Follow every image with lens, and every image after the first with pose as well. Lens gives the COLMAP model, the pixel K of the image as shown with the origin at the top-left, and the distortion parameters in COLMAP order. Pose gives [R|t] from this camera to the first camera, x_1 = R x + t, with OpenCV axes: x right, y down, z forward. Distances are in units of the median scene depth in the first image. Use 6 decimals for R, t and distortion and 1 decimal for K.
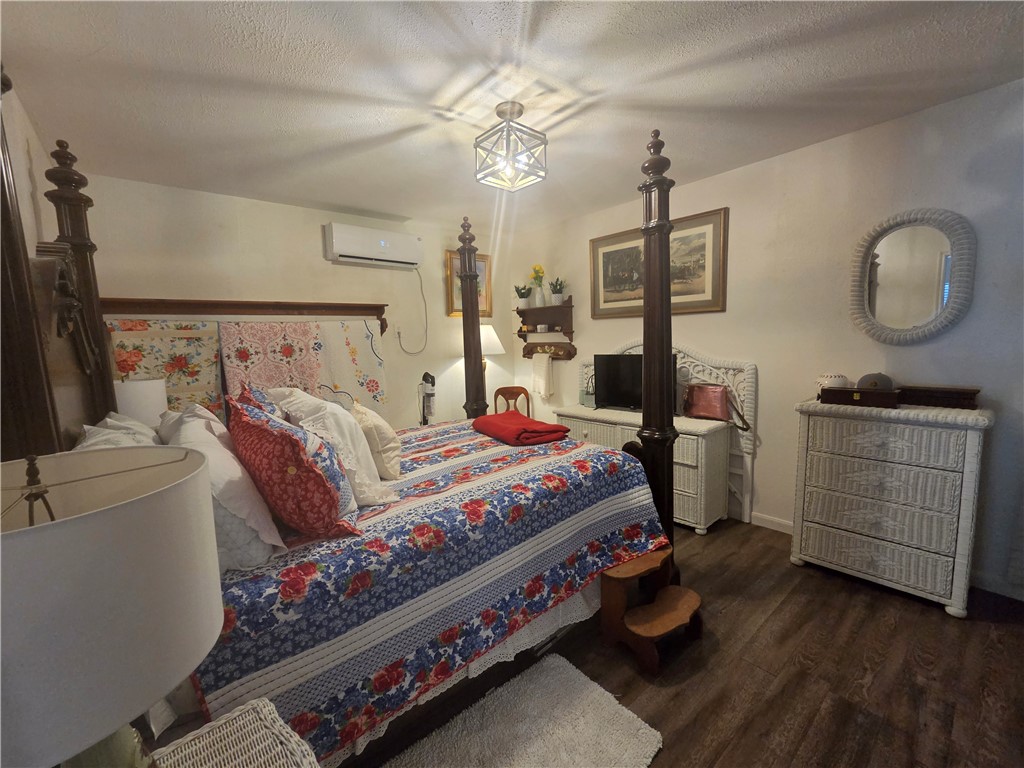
lens RADIAL K [[425.6, 0, 509.7], [0, 425.6, 386.2], [0, 0, 1]] dist [-0.011838, 0.006792]
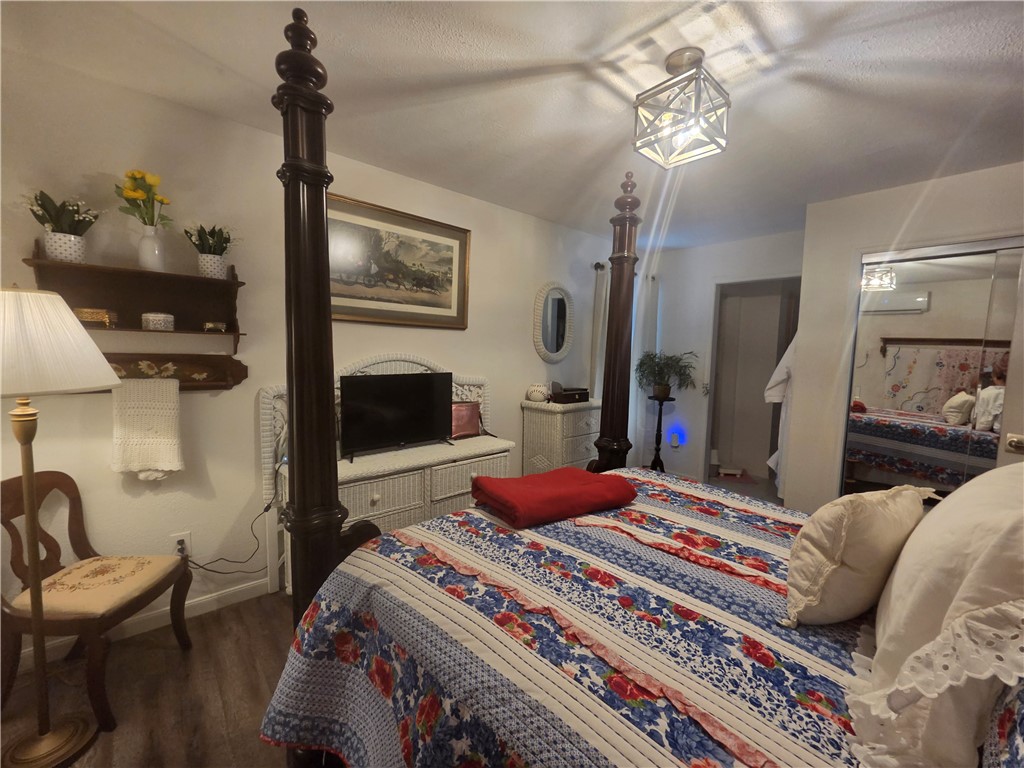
lens RADIAL K [[425.6, 0, 509.3], [0, 425.6, 386.2], [0, 0, 1]] dist [-0.011838, 0.006792]
pose [[-0.025163, -0.051863, 0.998337, -0.773808], [0.087339, 0.994721, 0.053877, -0.126173], [-0.995861, 0.088550, -0.020500, 1.348255]]
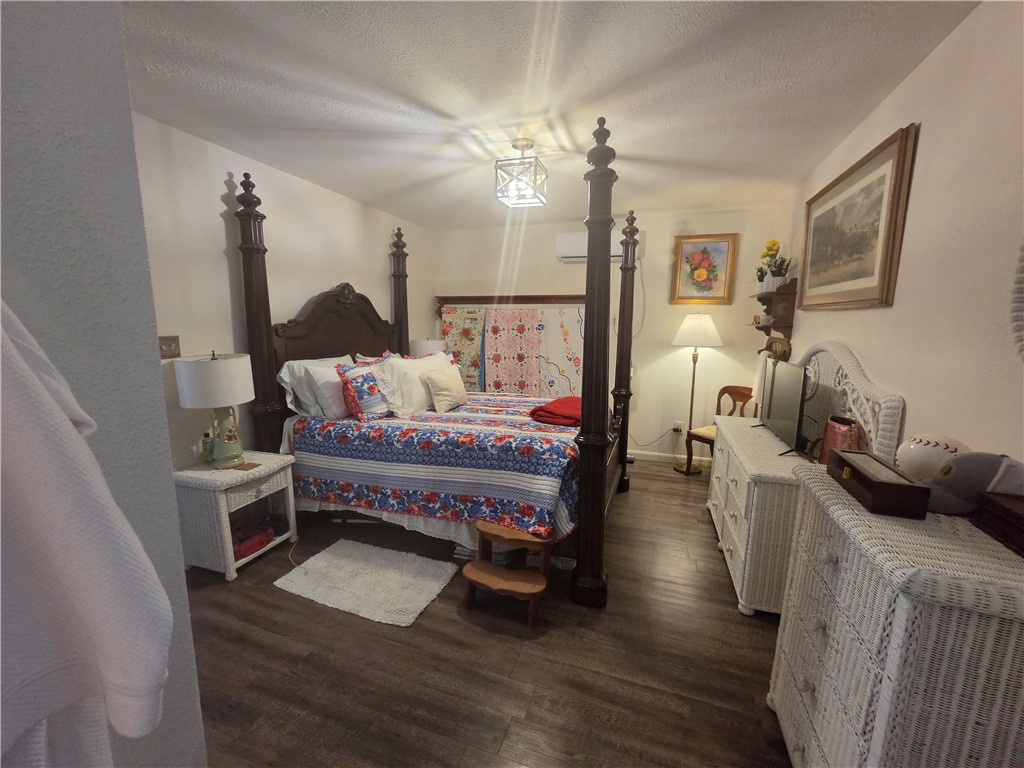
lens RADIAL K [[425.6, 0, 511.9], [0, 425.6, 386.5], [0, 0, 1]] dist [-0.011838, 0.006792]
pose [[0.500937, 0.172221, -0.848176, 1.111682], [-0.124488, 0.984149, 0.126307, -0.108812], [0.856484, 0.042316, 0.514436, 0.362444]]
